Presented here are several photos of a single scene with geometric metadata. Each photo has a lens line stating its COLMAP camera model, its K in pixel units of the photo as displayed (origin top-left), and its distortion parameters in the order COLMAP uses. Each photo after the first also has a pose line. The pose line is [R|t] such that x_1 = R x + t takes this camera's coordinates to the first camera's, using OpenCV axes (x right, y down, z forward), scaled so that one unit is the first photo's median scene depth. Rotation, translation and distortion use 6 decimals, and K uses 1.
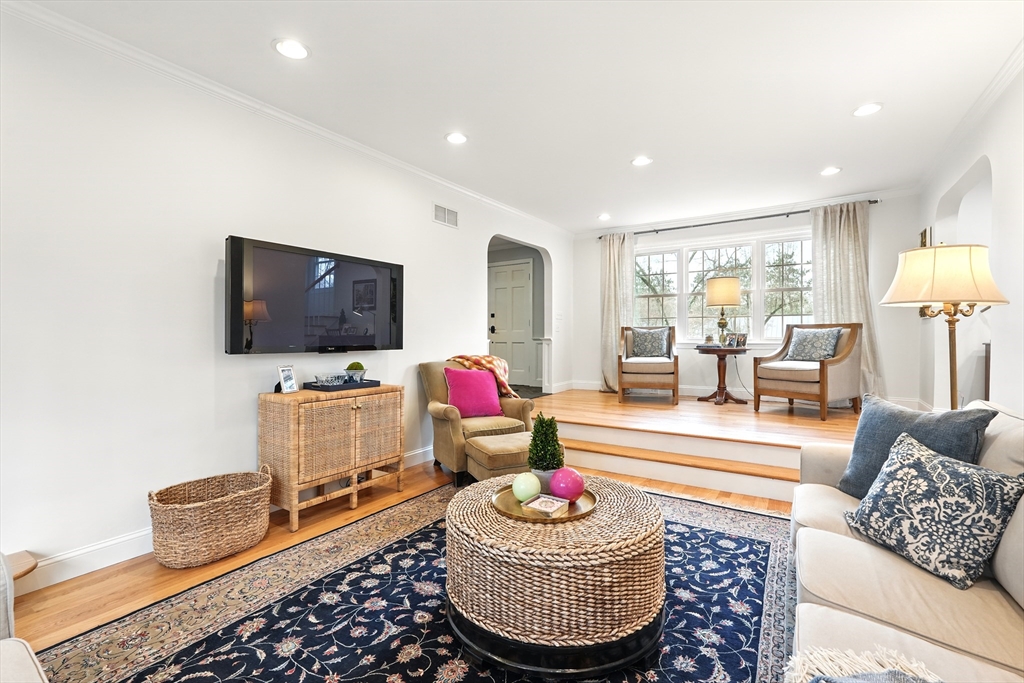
lens RADIAL K [[460.0, 0, 512.1], [0, 460.0, 349.2], [0, 0, 1]] dist [-0.012851, -0.000411]
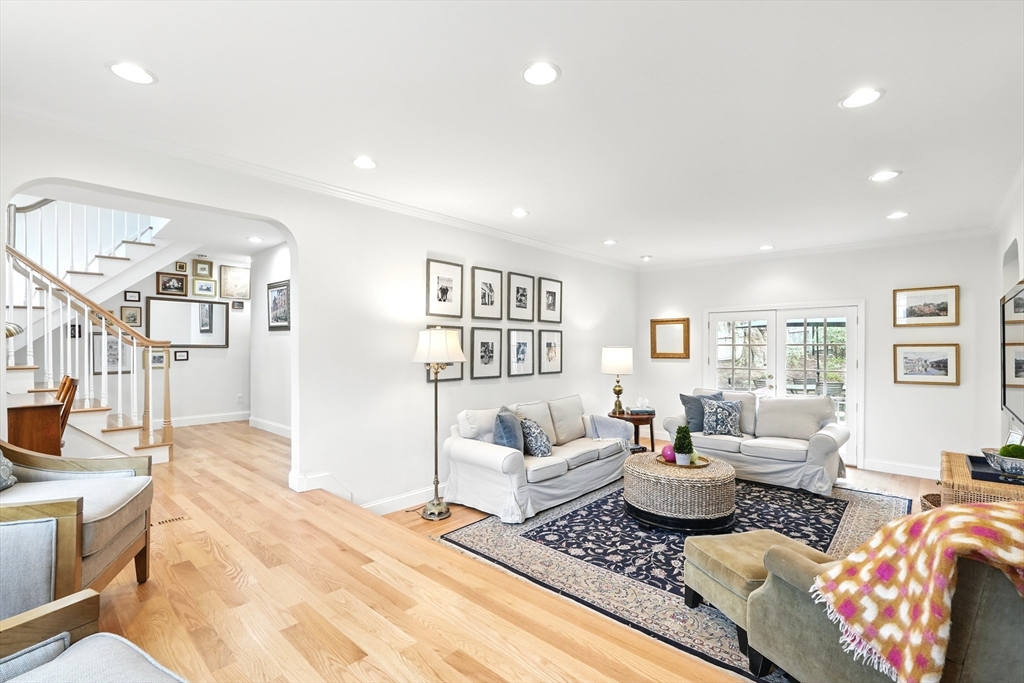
lens RADIAL K [[460.0, 0, 512.1], [0, 460.0, 349.2], [0, 0, 1]] dist [-0.012851, -0.000411]
pose [[-0.984916, 0.001089, 0.173027, 0.418115], [0.006489, 0.999509, 0.030648, -0.217313], [-0.172909, 0.031308, -0.984440, 2.831815]]
